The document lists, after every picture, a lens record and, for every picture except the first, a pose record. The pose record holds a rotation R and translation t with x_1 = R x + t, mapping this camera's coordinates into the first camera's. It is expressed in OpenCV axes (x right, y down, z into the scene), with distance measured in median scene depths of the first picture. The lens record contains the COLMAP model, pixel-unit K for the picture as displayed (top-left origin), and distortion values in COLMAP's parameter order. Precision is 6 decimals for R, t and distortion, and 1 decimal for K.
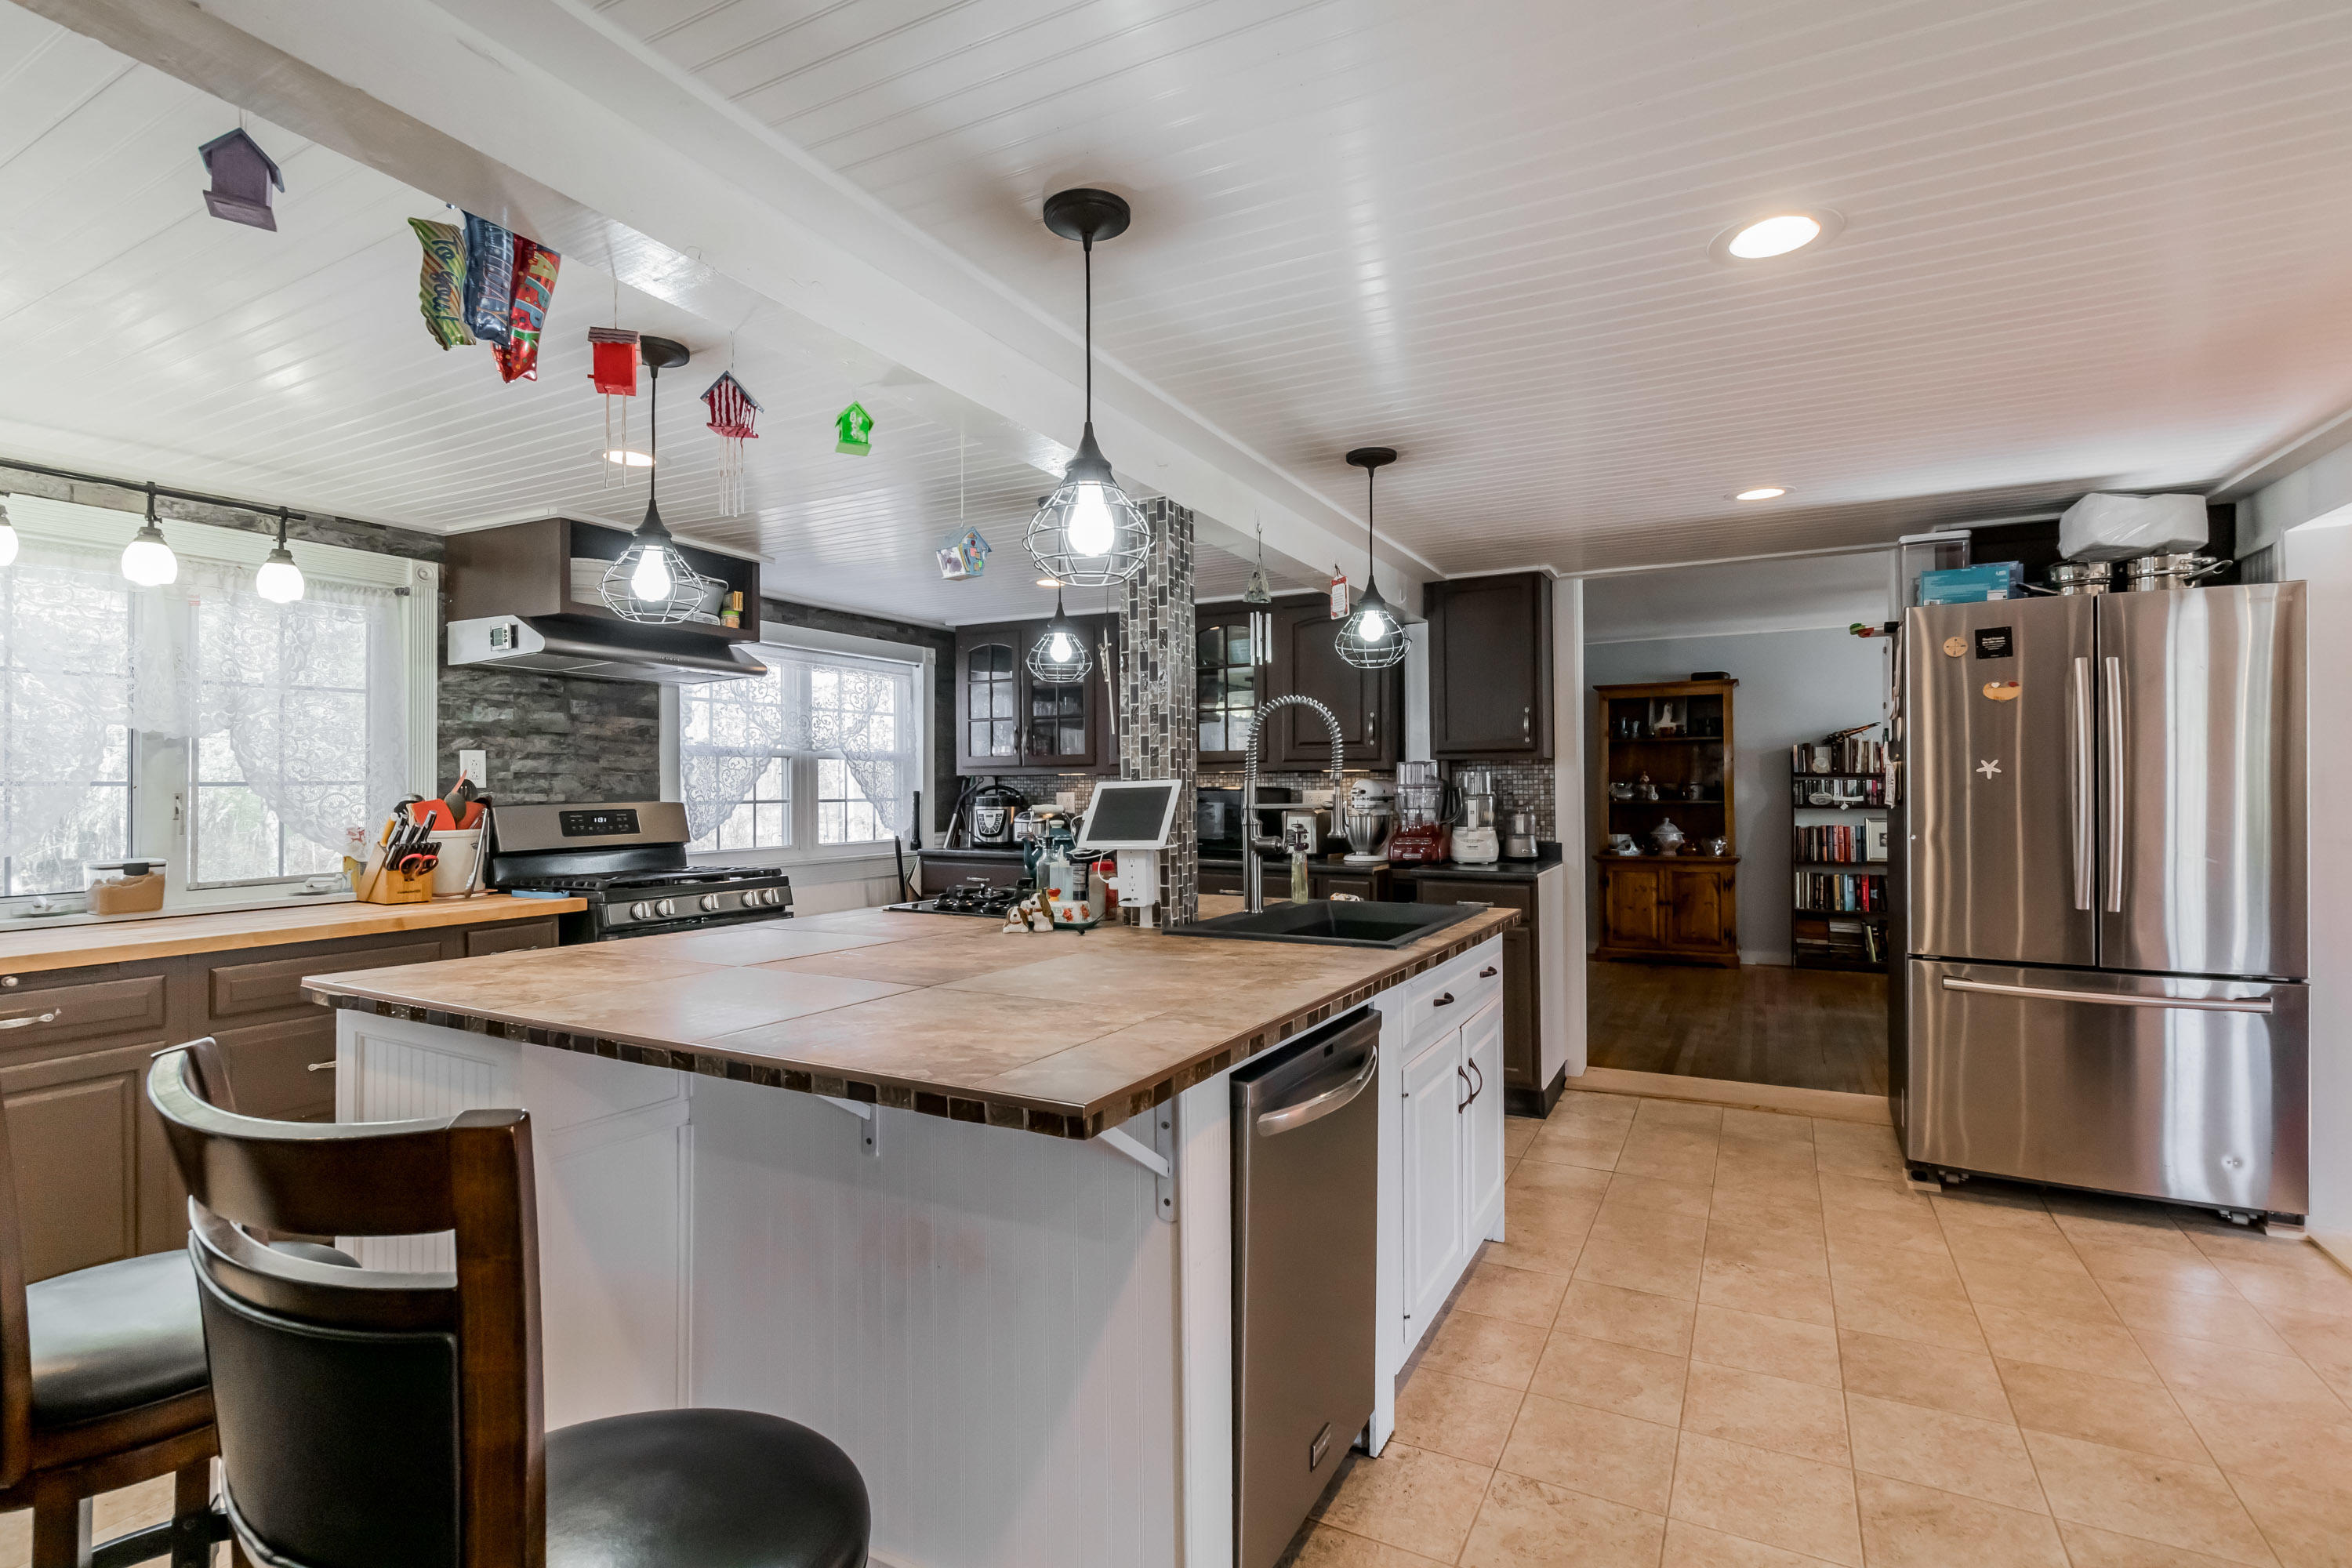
lens RADIAL K [[1113.3, 0, 1192.0], [0, 1113.3, 786.1], [0, 0, 1]] dist [0.001972, 0.000919]
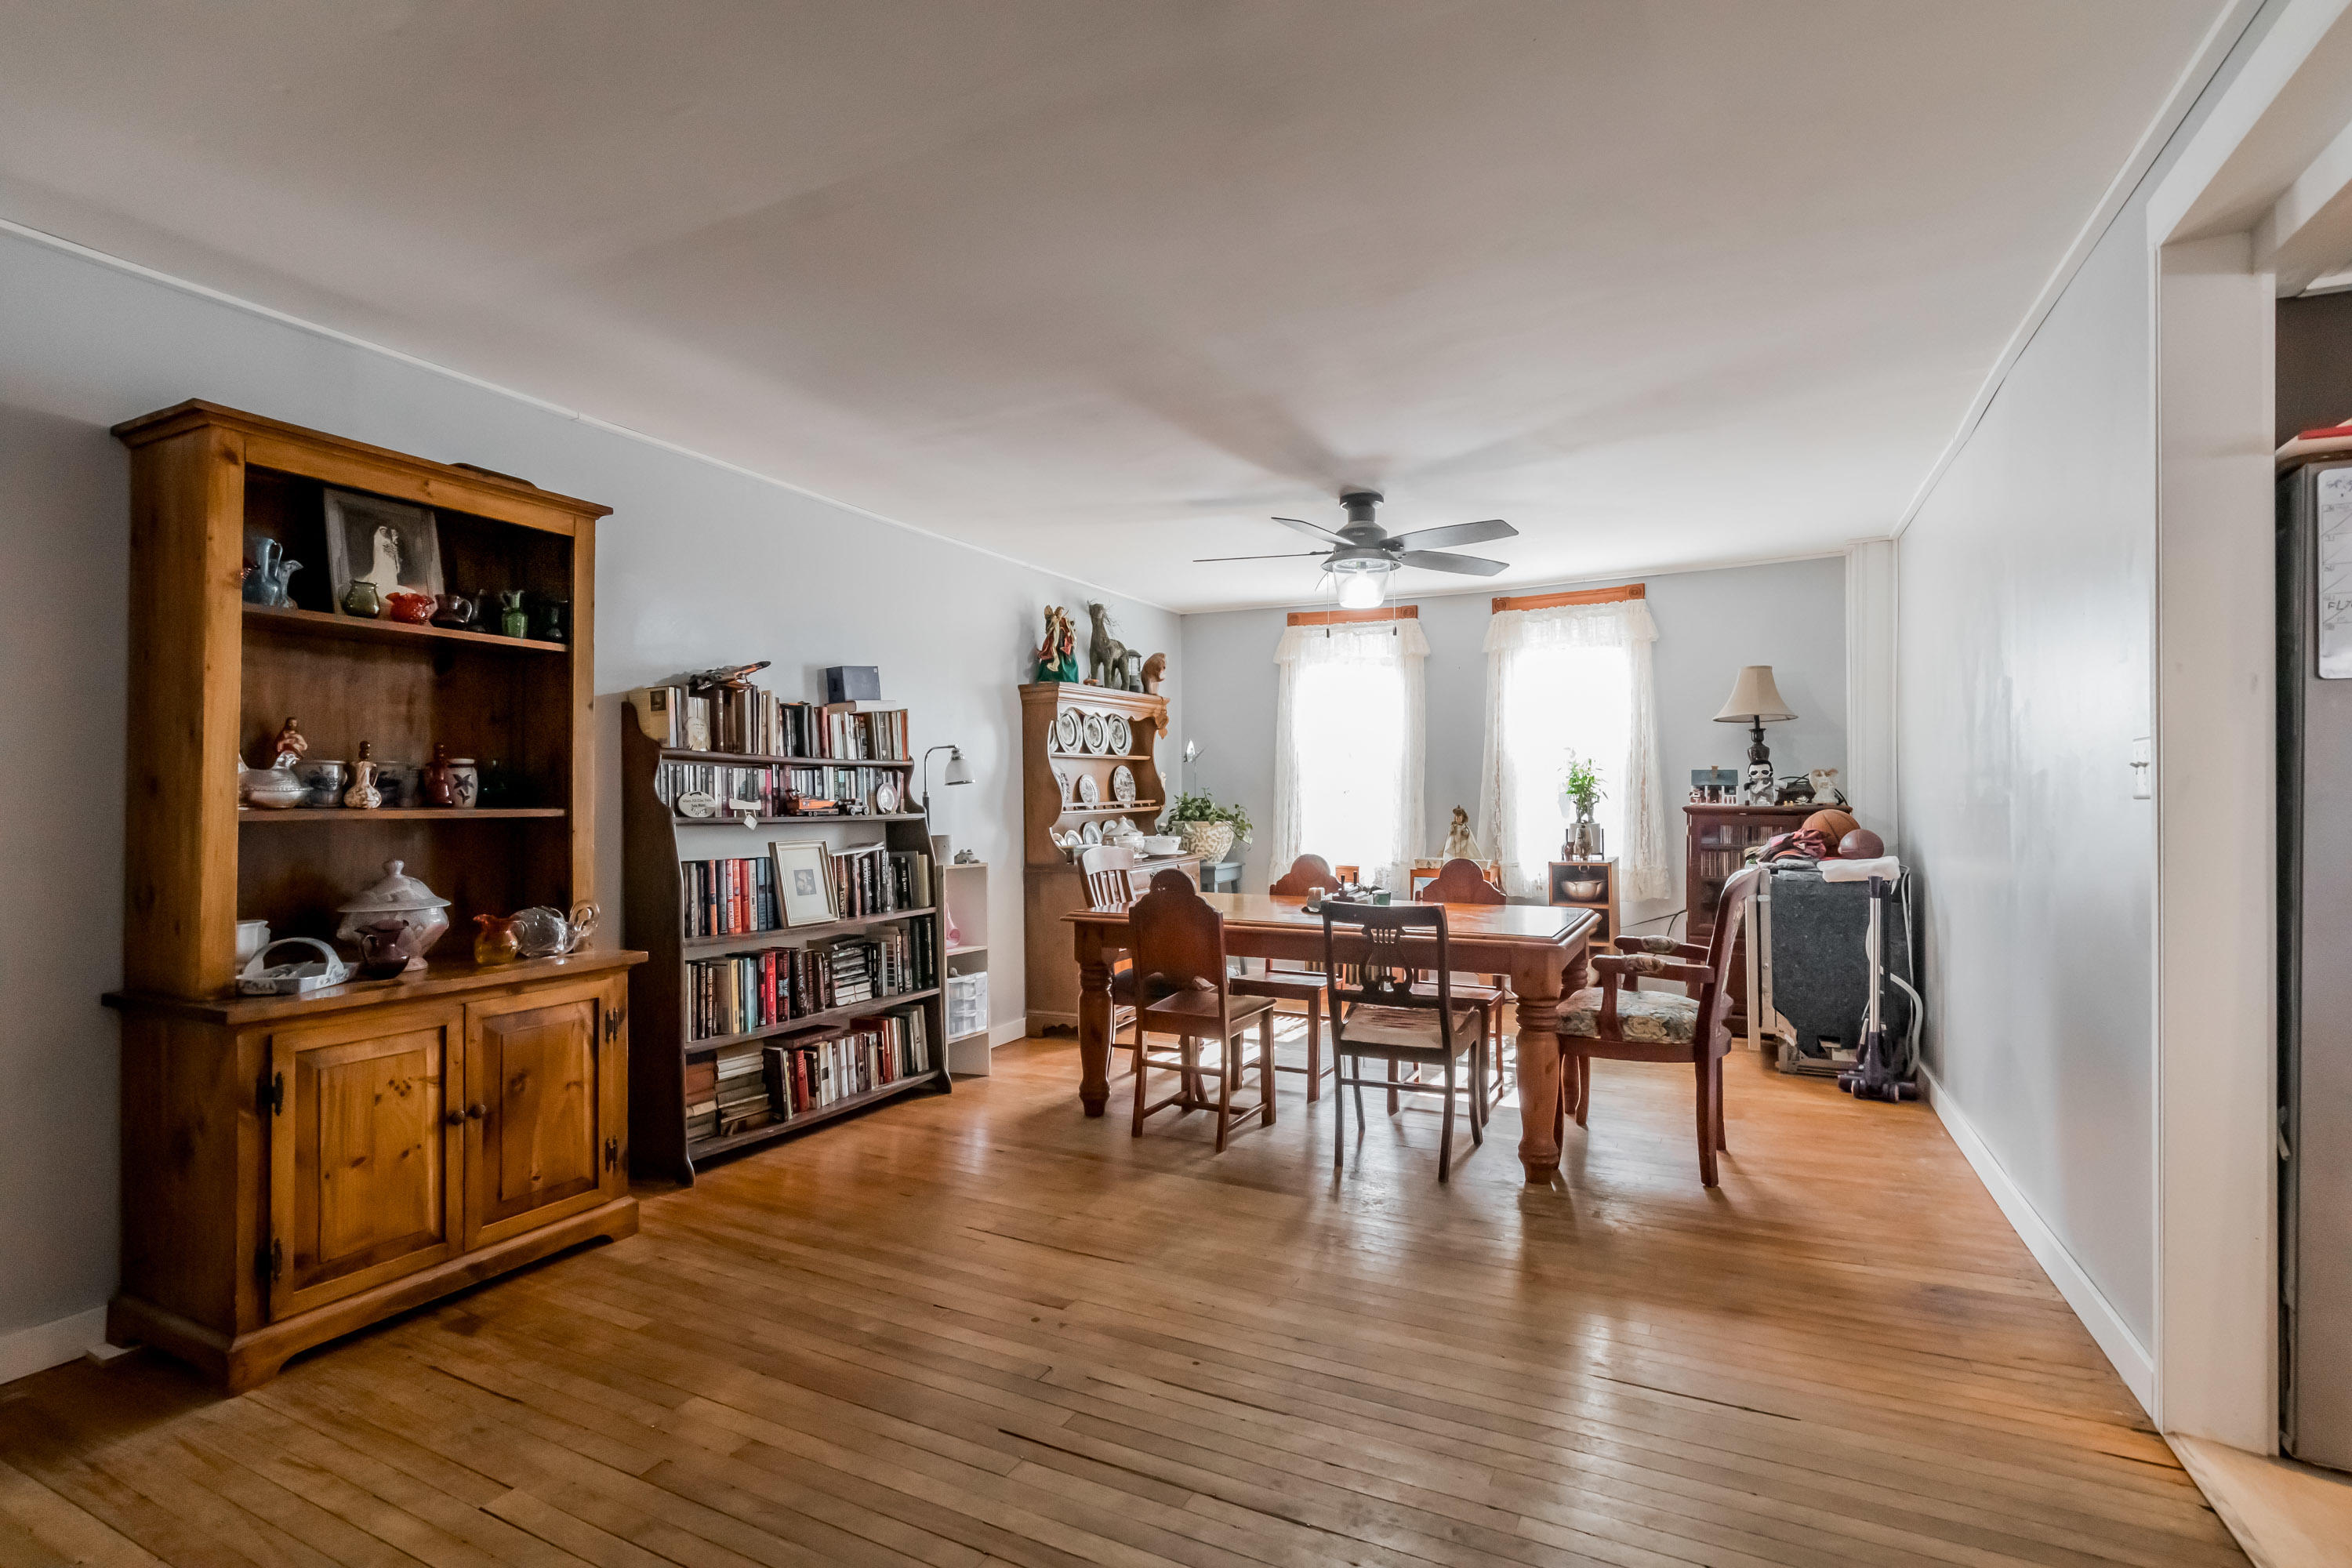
lens RADIAL K [[1113.3, 0, 1171.1], [0, 1113.3, 793.8], [0, 0, 1]] dist [0.001972, 0.000919]
pose [[-0.021756, 0.011924, 0.999692, 0.090923], [-0.003289, 0.999923, -0.011999, 0.012546], [-0.999758, -0.003549, -0.021715, 0.858139]]
